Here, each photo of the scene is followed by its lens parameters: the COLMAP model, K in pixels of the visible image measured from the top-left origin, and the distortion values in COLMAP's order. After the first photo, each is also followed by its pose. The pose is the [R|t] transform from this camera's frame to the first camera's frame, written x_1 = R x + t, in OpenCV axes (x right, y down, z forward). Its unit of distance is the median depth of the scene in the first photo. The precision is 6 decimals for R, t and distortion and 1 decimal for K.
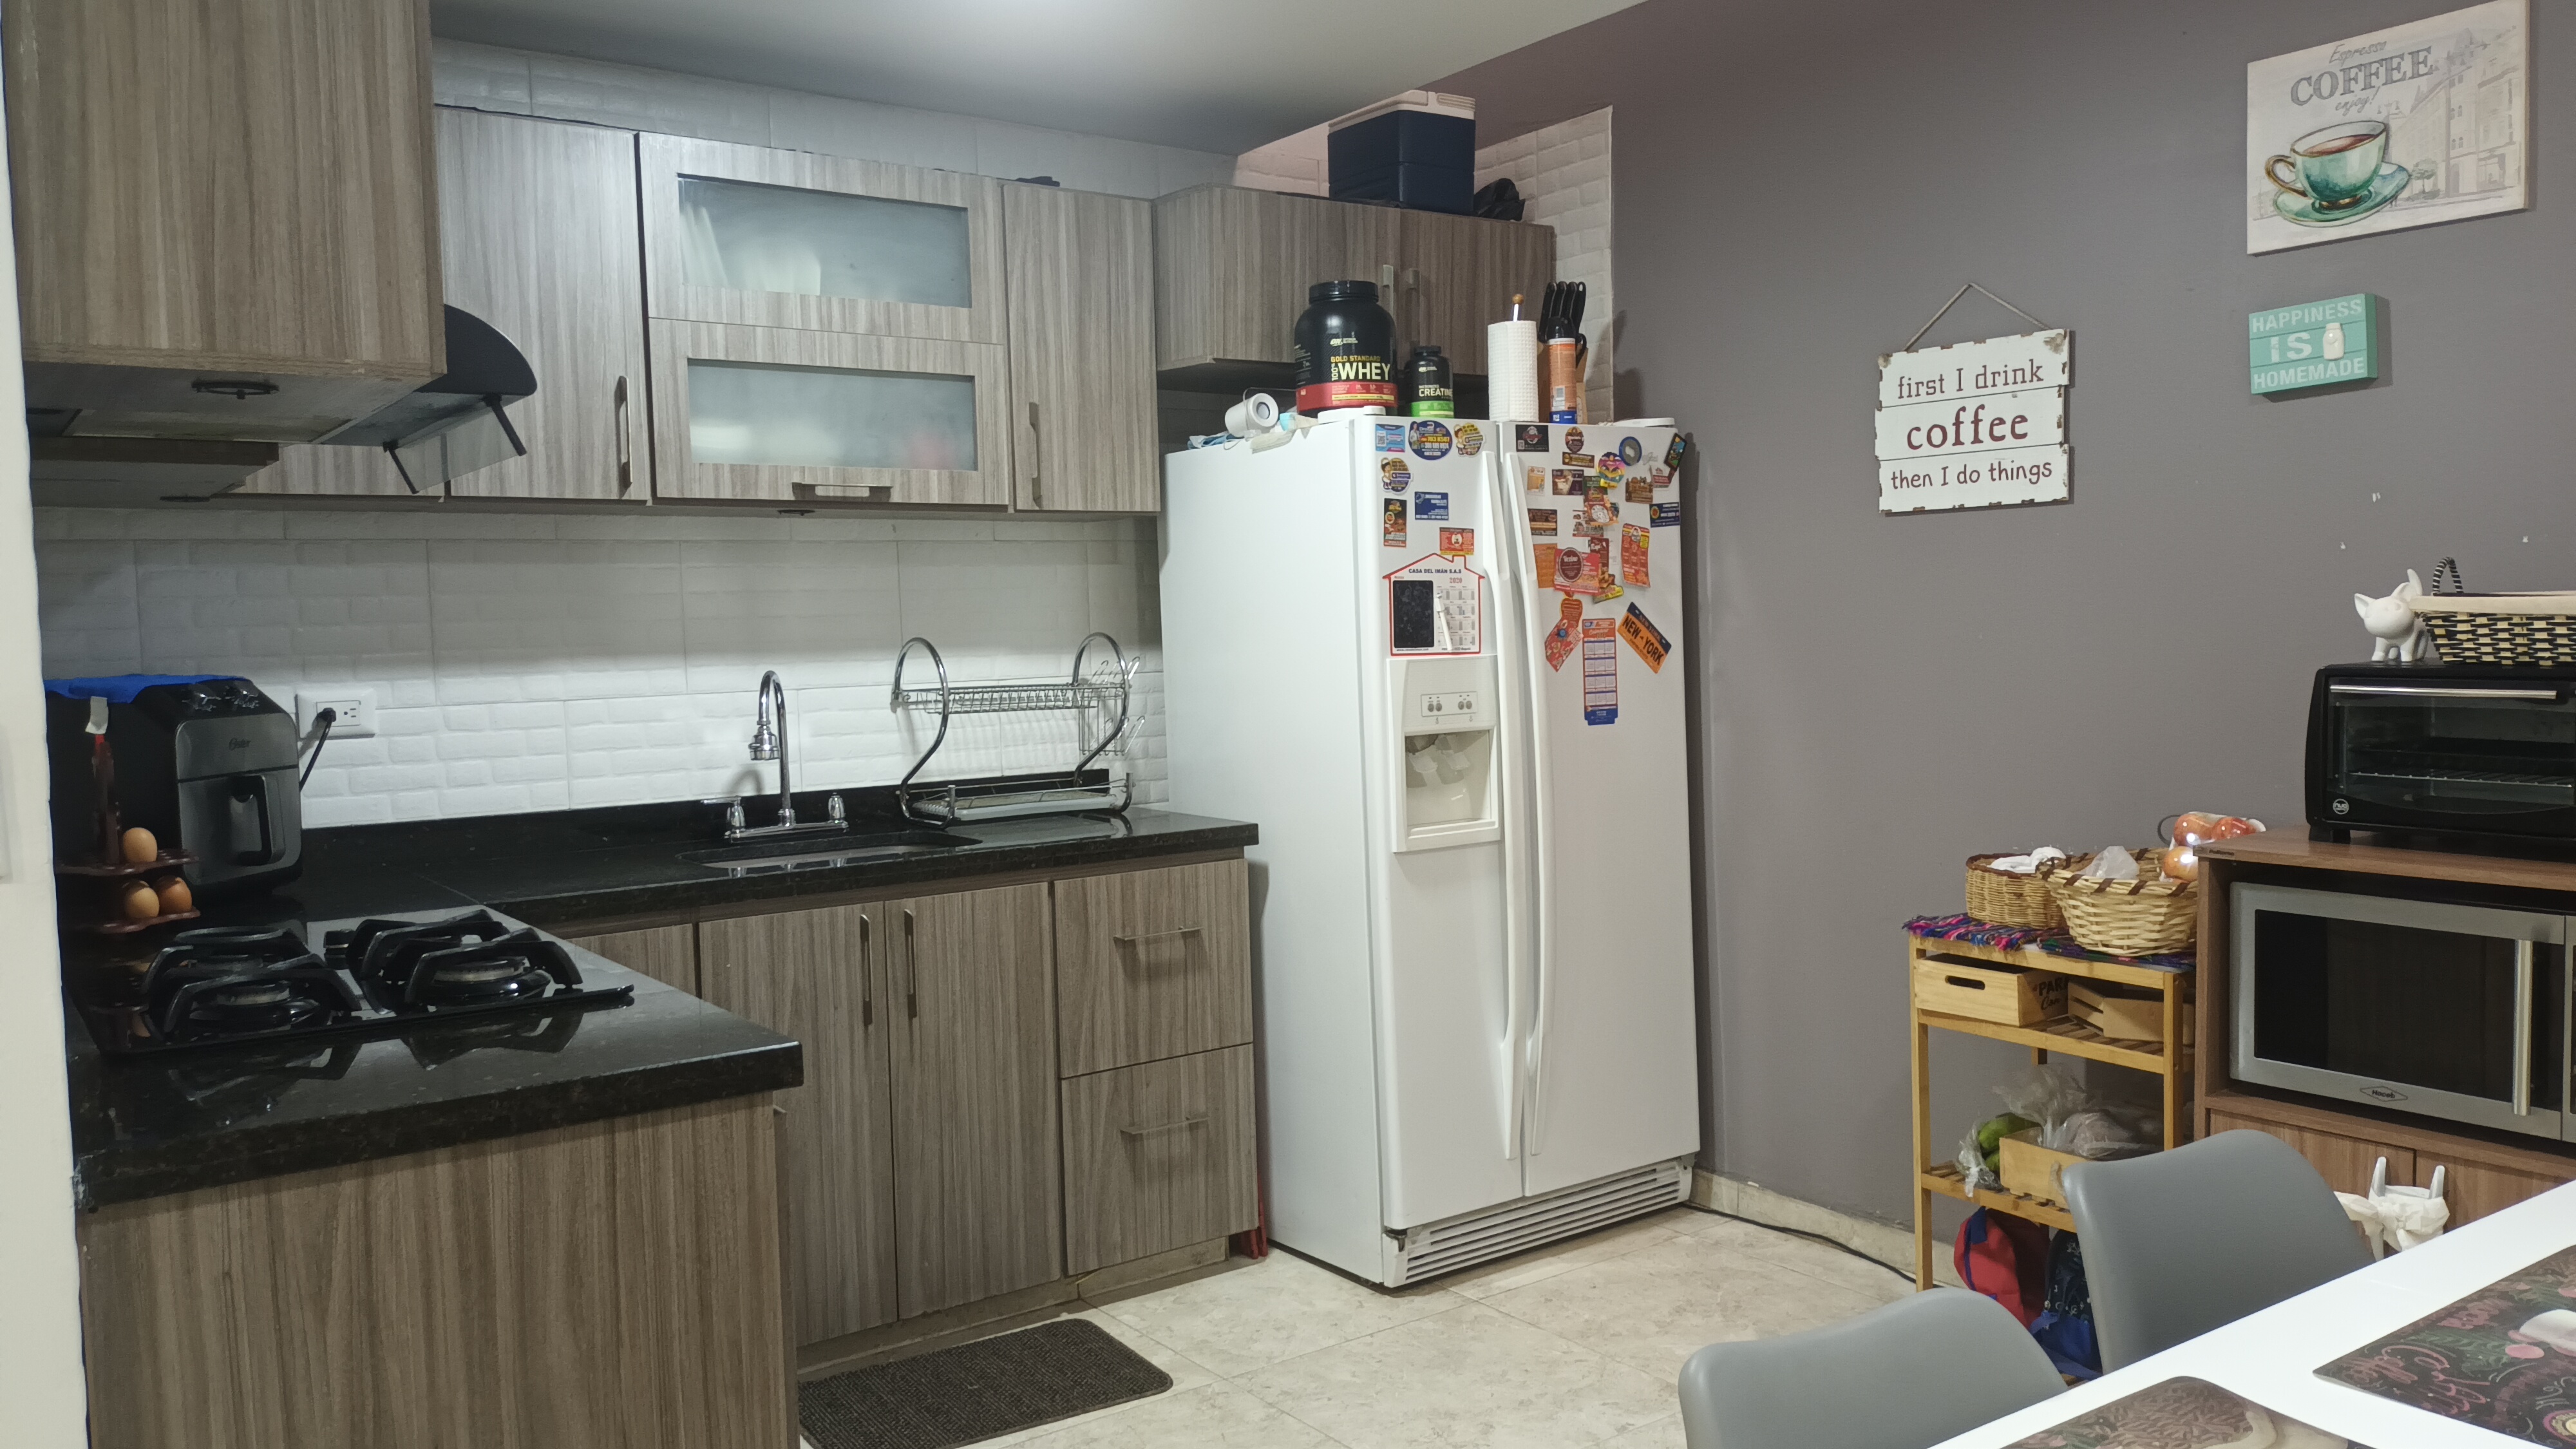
lens RADIAL K [[1905.1, 0, 1285.3], [0, 1905.1, 730.1], [0, 0, 1]] dist [0.077278, -0.100693]
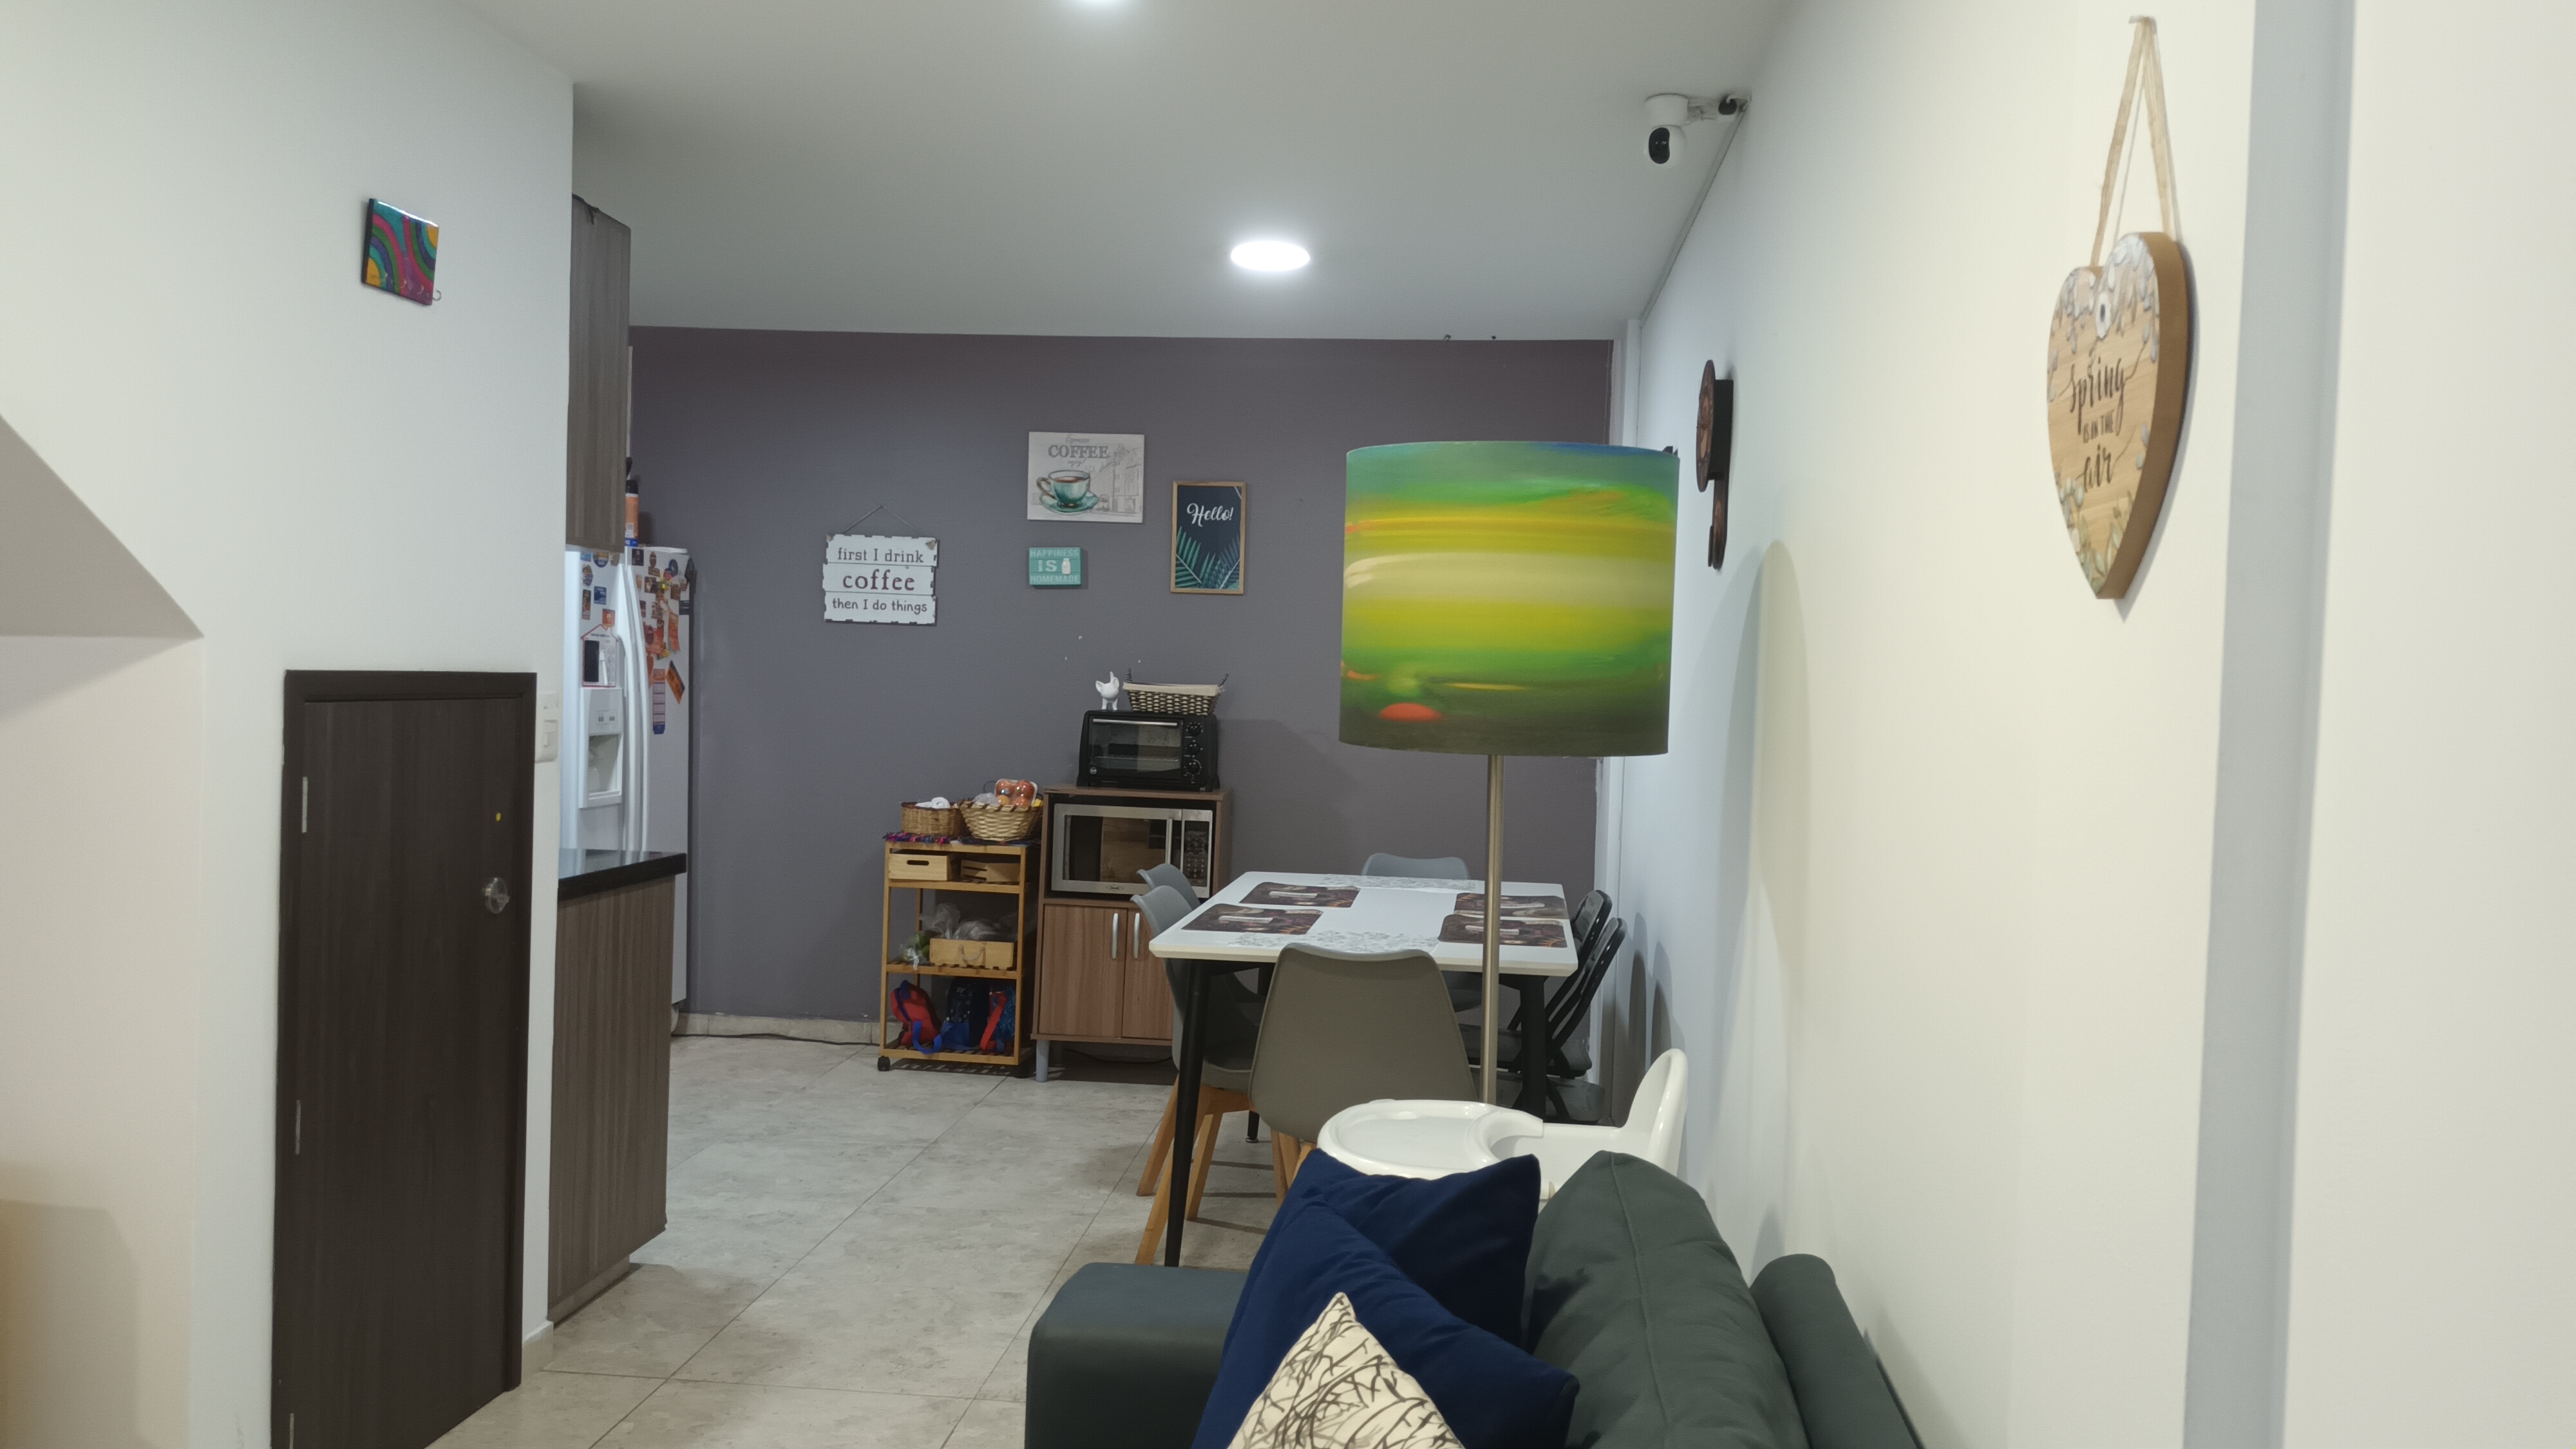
lens RADIAL K [[1905.1, 0, 1285.3], [0, 1905.1, 730.1], [0, 0, 1]] dist [0.077278, -0.100693]
pose [[0.653322, 0.029184, 0.756517, -0.880162], [-0.005735, 0.999419, -0.033602, 0.055567], [-0.757058, 0.017615, 0.653110, -0.578722]]
